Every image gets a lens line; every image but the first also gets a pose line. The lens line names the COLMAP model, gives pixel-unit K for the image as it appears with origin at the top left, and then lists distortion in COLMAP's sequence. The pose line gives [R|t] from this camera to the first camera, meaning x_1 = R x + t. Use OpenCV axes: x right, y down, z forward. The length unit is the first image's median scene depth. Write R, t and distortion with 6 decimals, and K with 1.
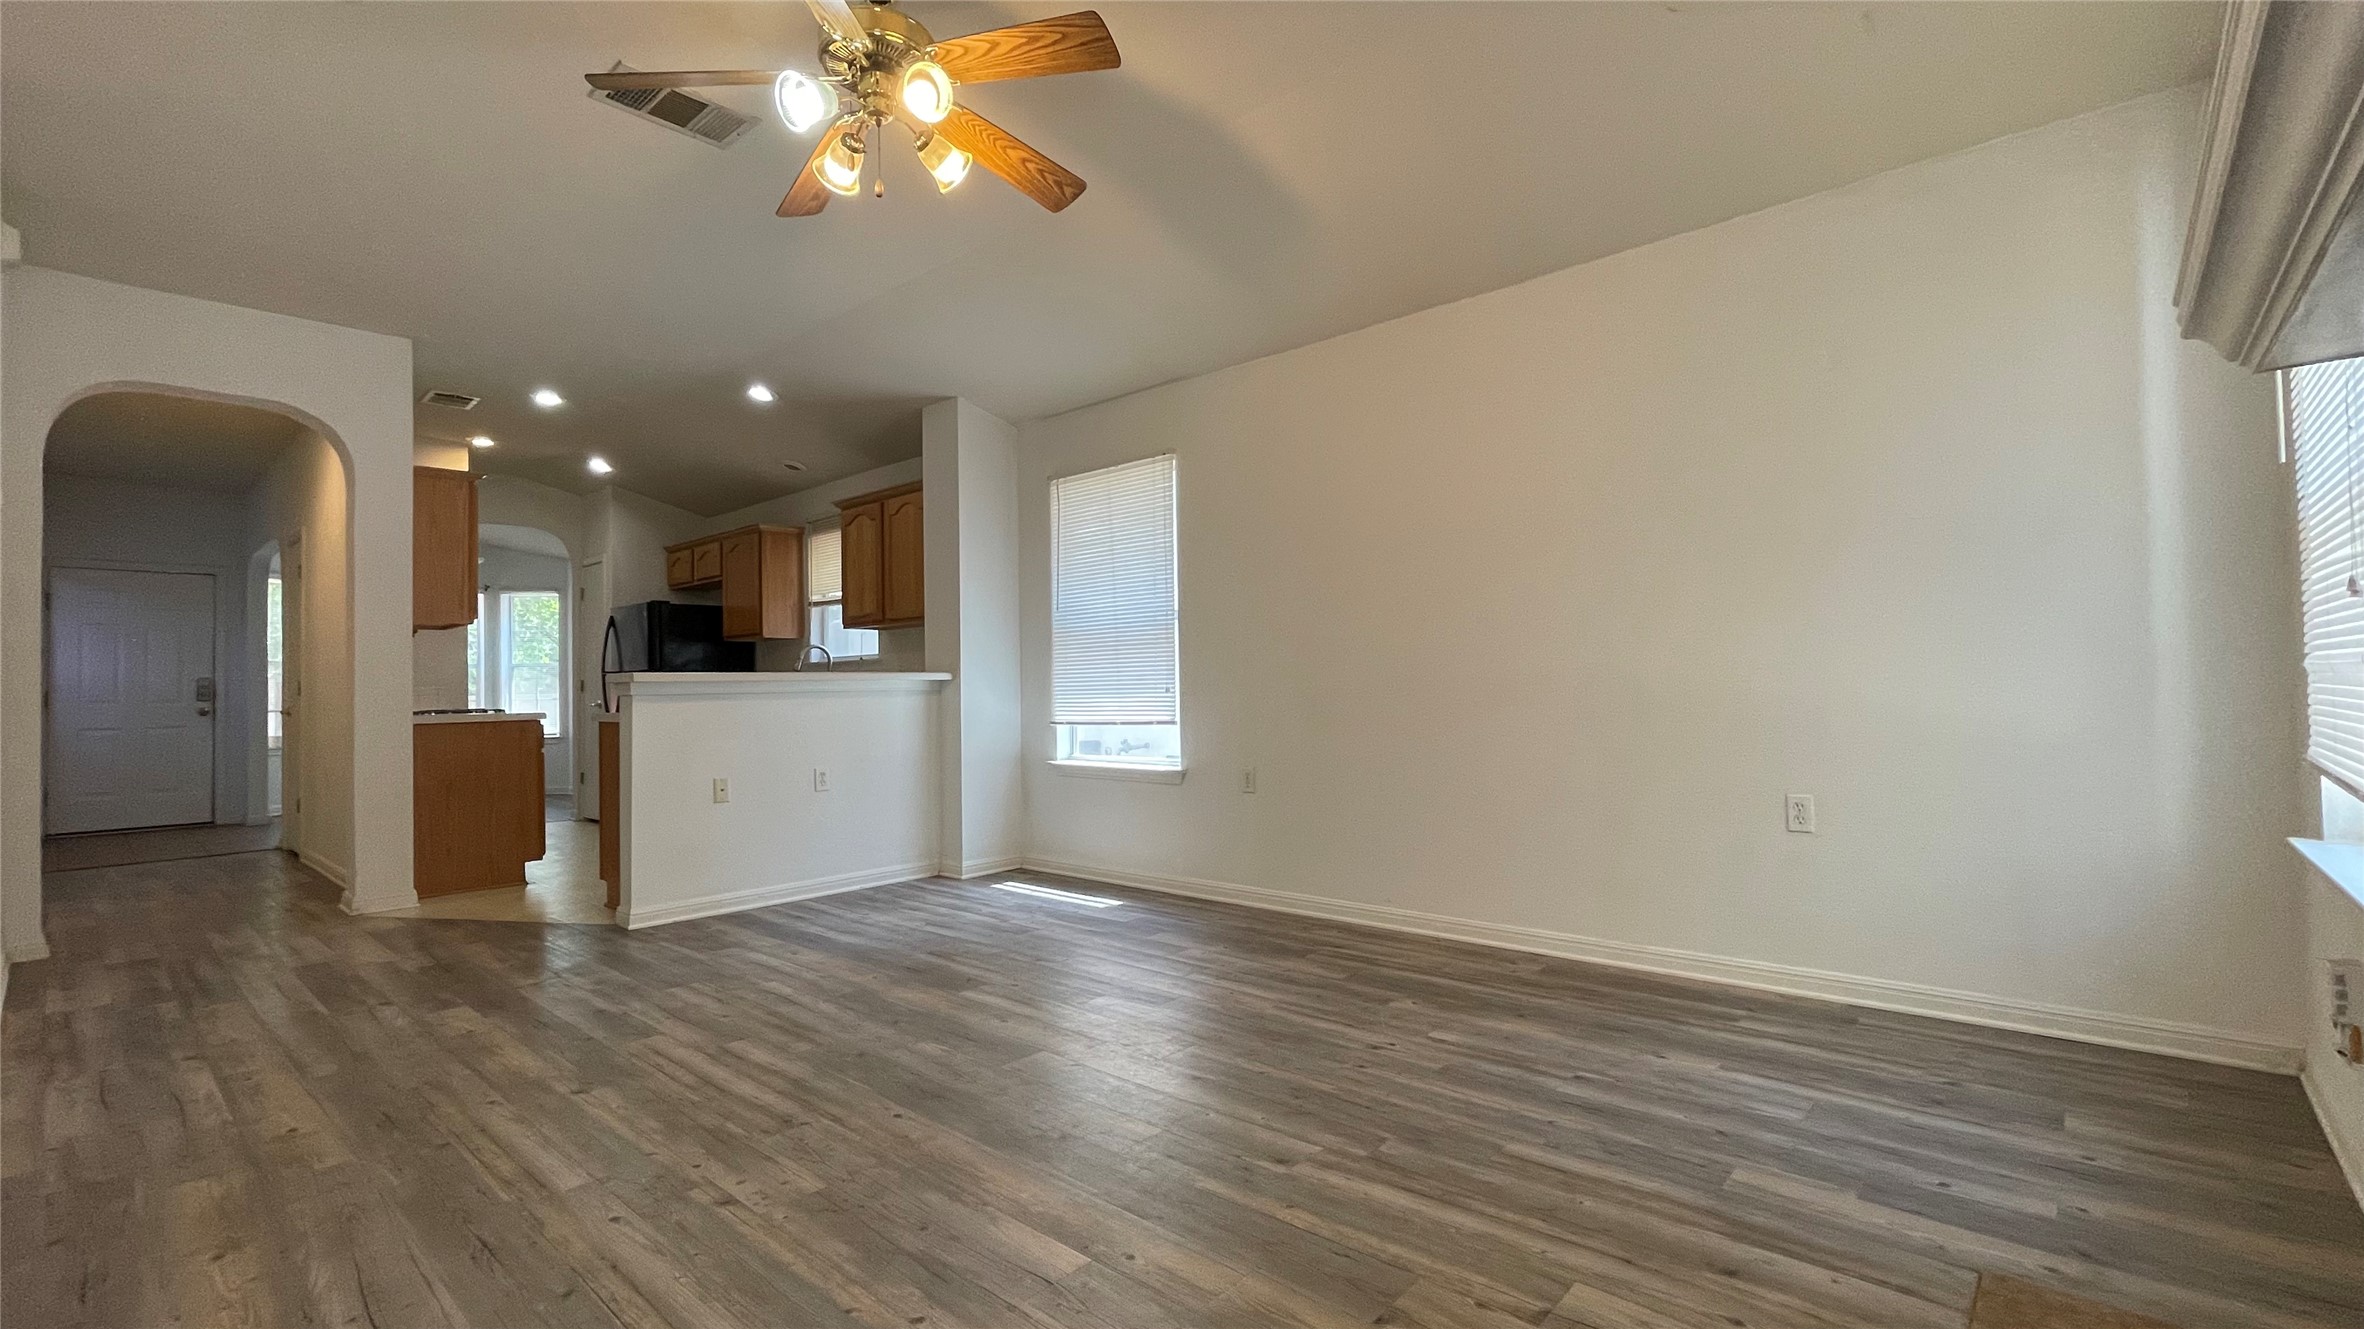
lens RADIAL K [[1019.4, 0, 1182.0], [0, 1019.4, 664.5], [0, 0, 1]] dist [0.001156, 0.000164]
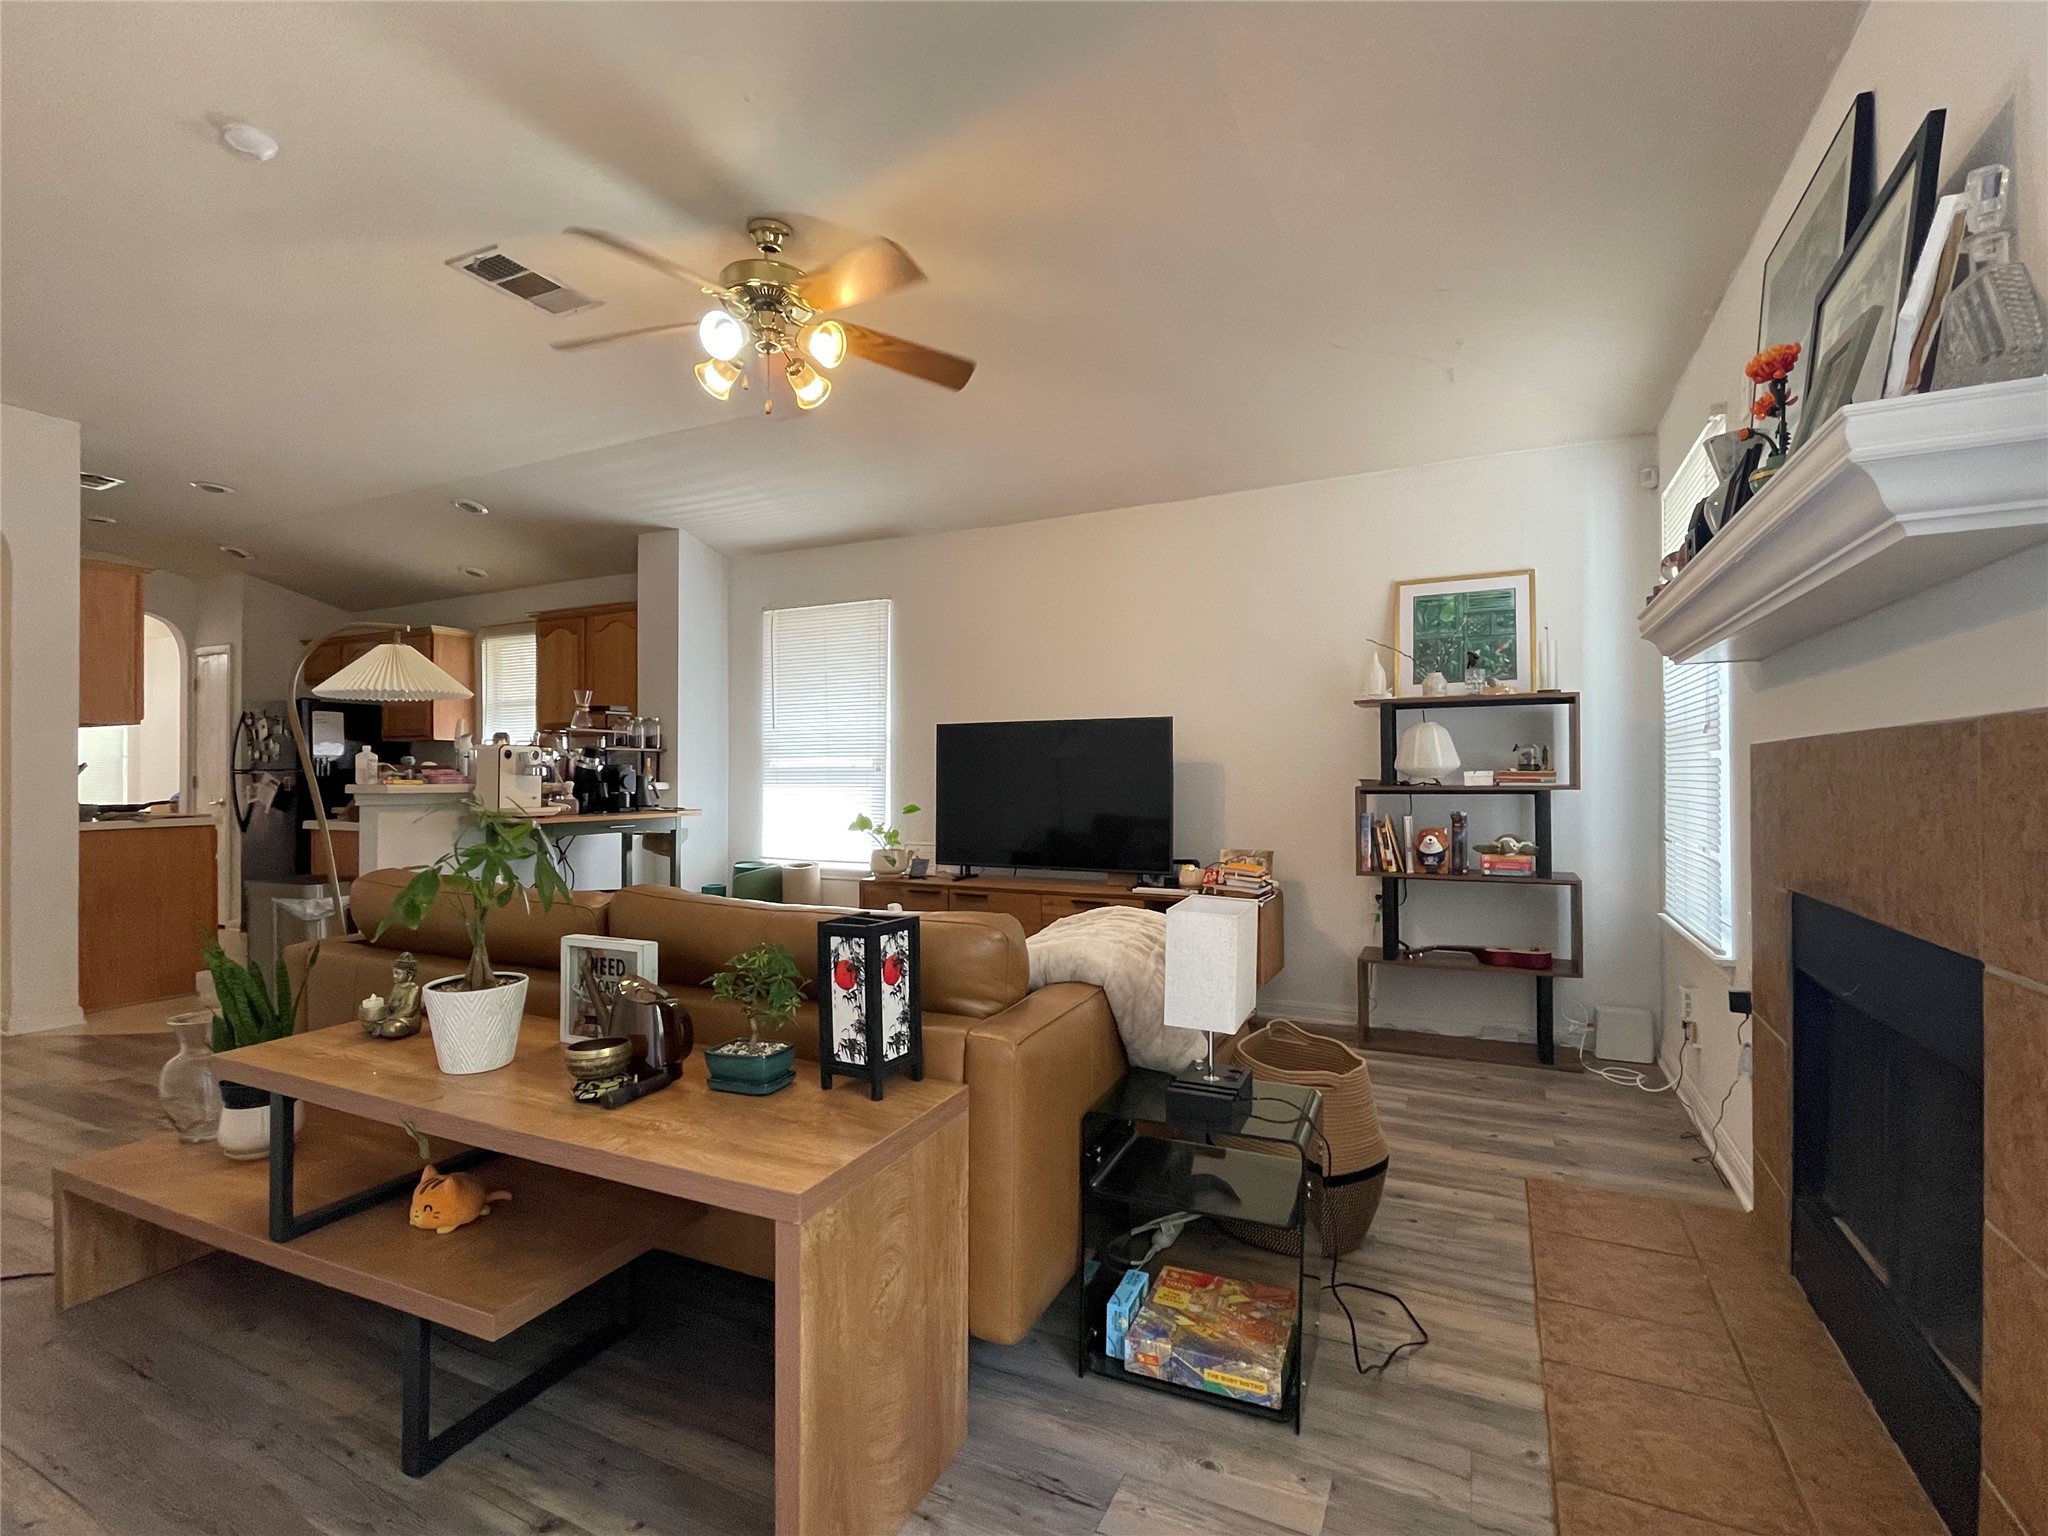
lens RADIAL K [[953.4, 0, 1022.6], [0, 953.4, 762.4], [0, 0, 1]] dist [-0.000213, 0.006038]
pose [[0.961040, 0.018750, 0.275773, -0.227089], [-0.020656, 0.999779, 0.004011, -0.038539], [-0.275637, -0.009551, 0.961214, -0.132156]]
